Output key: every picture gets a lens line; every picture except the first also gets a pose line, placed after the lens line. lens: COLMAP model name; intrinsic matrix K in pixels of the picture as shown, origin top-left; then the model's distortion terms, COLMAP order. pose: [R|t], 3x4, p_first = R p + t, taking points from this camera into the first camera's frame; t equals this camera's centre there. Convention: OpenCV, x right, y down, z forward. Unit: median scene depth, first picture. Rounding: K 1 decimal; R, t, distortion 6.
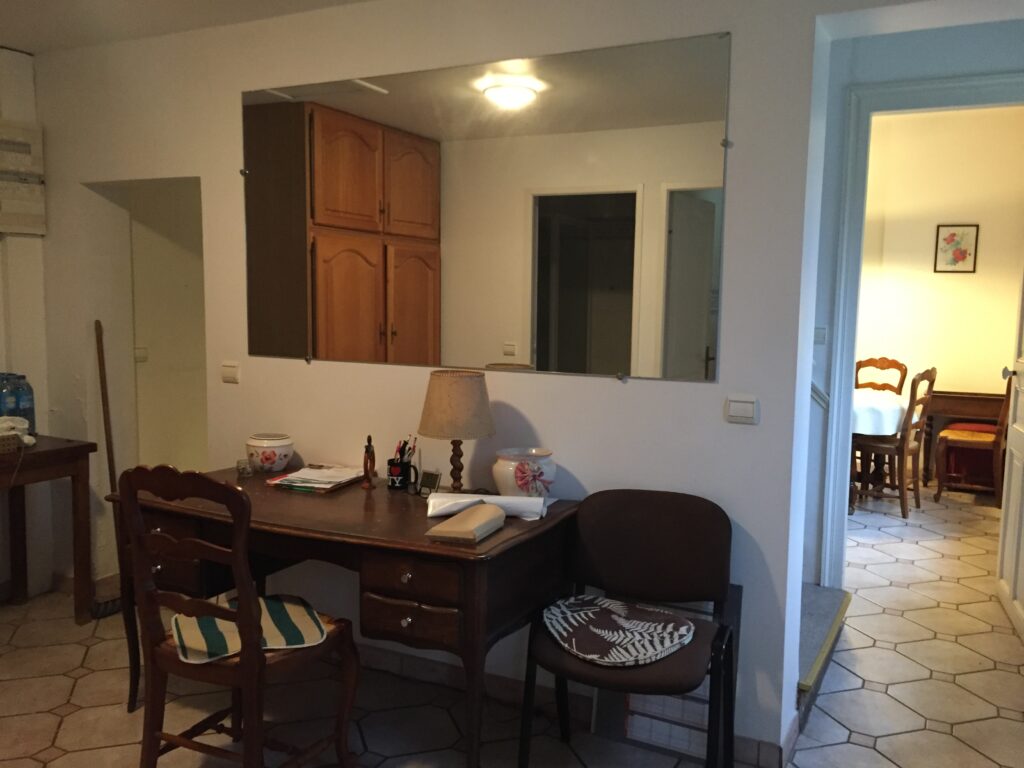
lens RADIAL K [[869.0, 0, 509.6], [0, 869.0, 377.6], [0, 0, 1]] dist [0.057663, -0.083603]
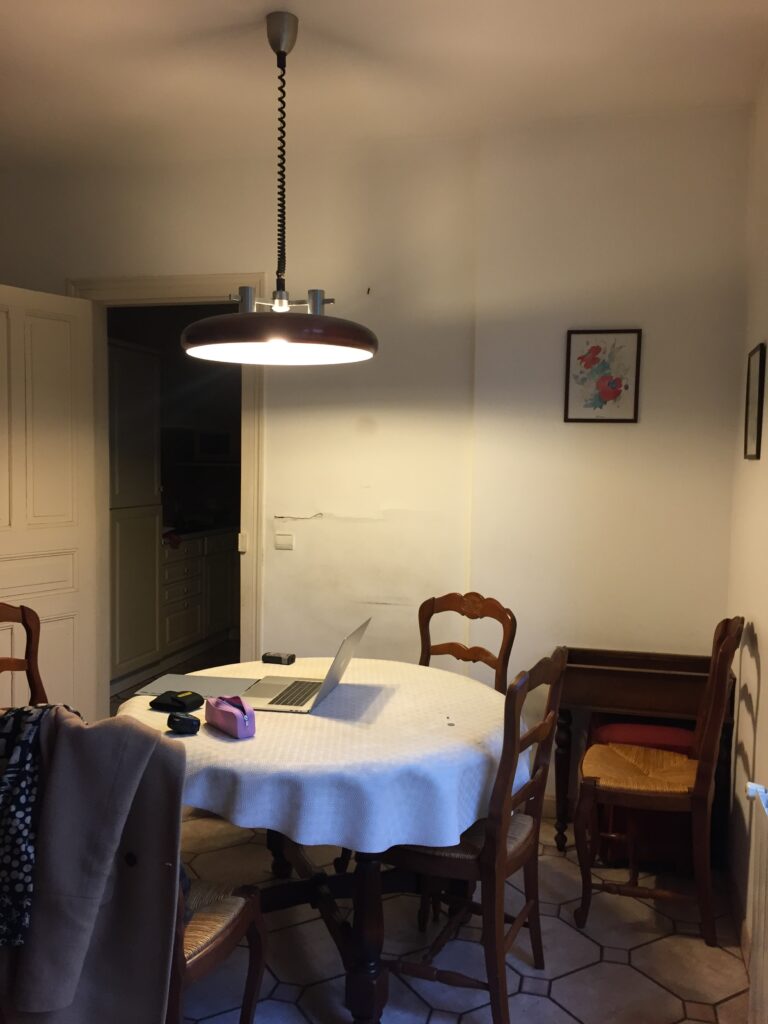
lens RADIAL K [[869.0, 0, 385.7], [0, 869.0, 517.1], [0, 0, 1]] dist [0.057663, -0.083603]
pose [[0.975170, -0.016492, 0.220842, 0.271053], [0.023871, 0.999241, -0.030784, -0.051434], [-0.220167, 0.035291, 0.974824, 0.532253]]
